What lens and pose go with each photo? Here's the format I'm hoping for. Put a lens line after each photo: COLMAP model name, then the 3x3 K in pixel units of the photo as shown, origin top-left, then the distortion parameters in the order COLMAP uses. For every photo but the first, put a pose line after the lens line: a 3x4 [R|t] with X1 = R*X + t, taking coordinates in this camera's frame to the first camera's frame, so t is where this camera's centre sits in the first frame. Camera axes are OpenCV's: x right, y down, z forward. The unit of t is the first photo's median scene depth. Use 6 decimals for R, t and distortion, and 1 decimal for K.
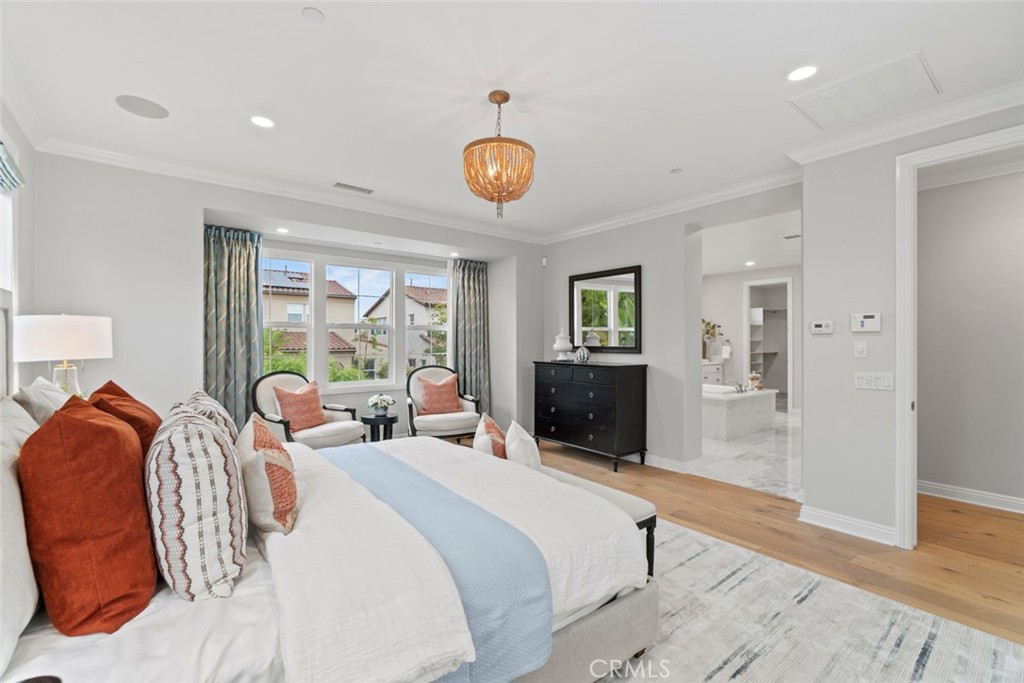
lens RADIAL K [[441.8, 0, 512.5], [0, 441.8, 347.2], [0, 0, 1]] dist [-0.004487, 0.000151]
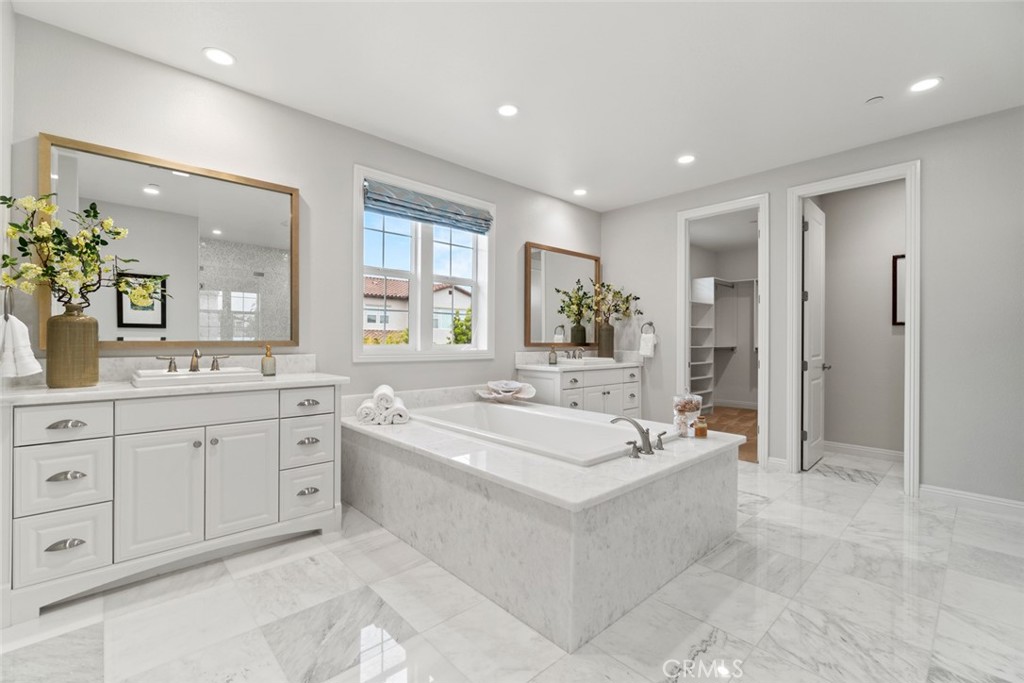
lens RADIAL K [[441.8, 0, 511.6], [0, 441.8, 340.0], [0, 0, 1]] dist [-0.004487, 0.000151]
pose [[0.996785, 0.007307, 0.079788, 0.267470], [-0.006688, 0.999945, -0.008029, 0.010784], [-0.079843, 0.007470, 0.996780, 0.459211]]
